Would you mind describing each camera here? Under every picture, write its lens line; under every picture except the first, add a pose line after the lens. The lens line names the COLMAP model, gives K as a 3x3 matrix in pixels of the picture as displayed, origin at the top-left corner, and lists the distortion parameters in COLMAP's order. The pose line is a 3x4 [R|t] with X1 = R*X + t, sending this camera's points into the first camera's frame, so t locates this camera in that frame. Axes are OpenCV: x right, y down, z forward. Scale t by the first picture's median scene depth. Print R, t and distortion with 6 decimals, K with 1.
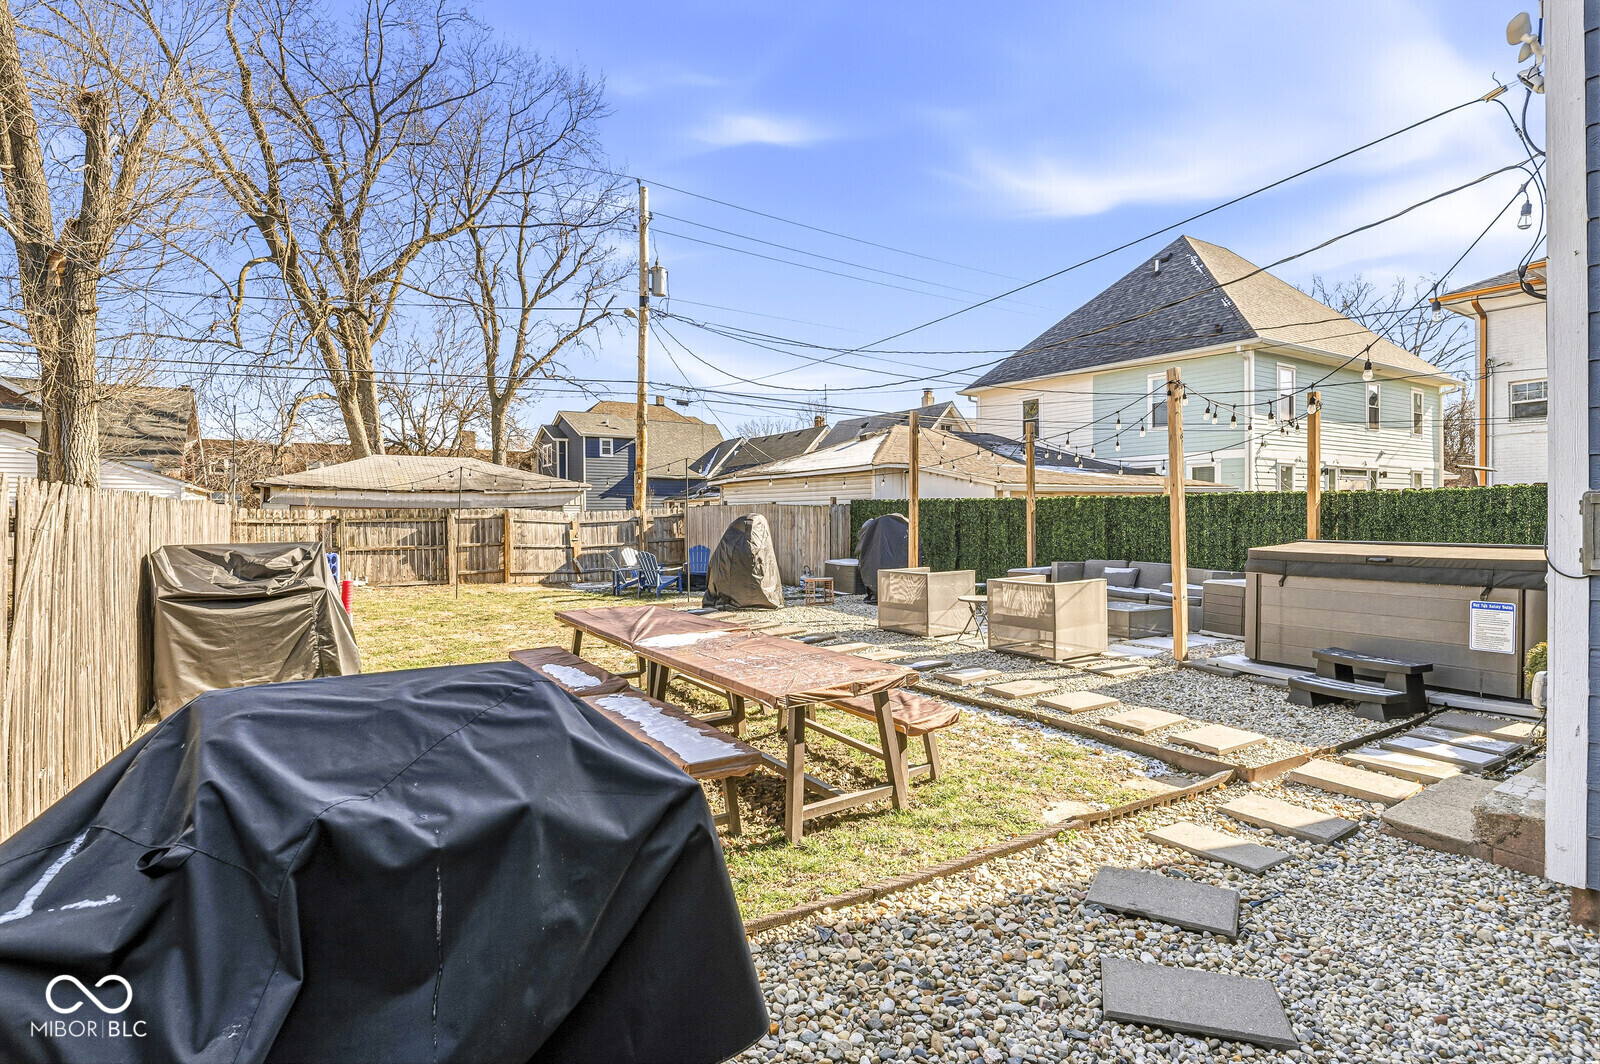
lens RADIAL K [[794.4, 0, 800.0], [0, 794.4, 532.0], [0, 0, 1]] dist [-0.005873, 0.000181]
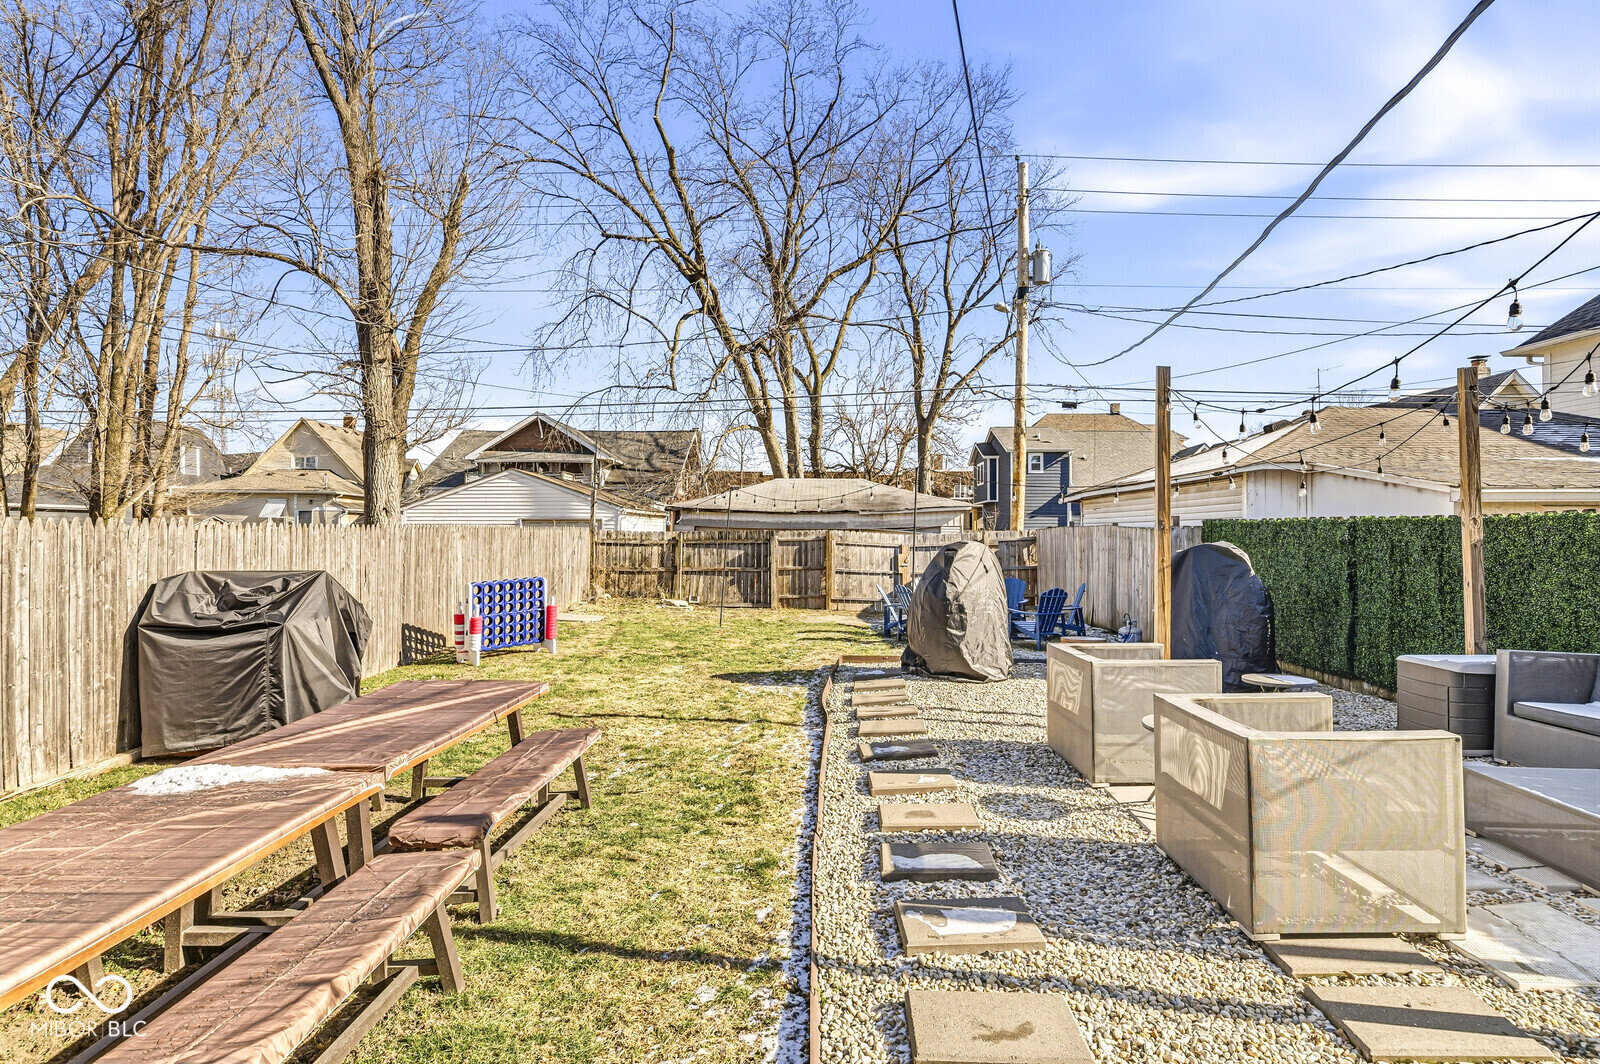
lens RADIAL K [[794.4, 0, 800.0], [0, 794.4, 532.0], [0, 0, 1]] dist [-0.005873, 0.000181]
pose [[0.823578, 0.003595, -0.567191, 0.119374], [-0.017422, 0.999668, -0.018962, -0.008053], [0.566935, 0.025498, 0.823368, 0.181964]]
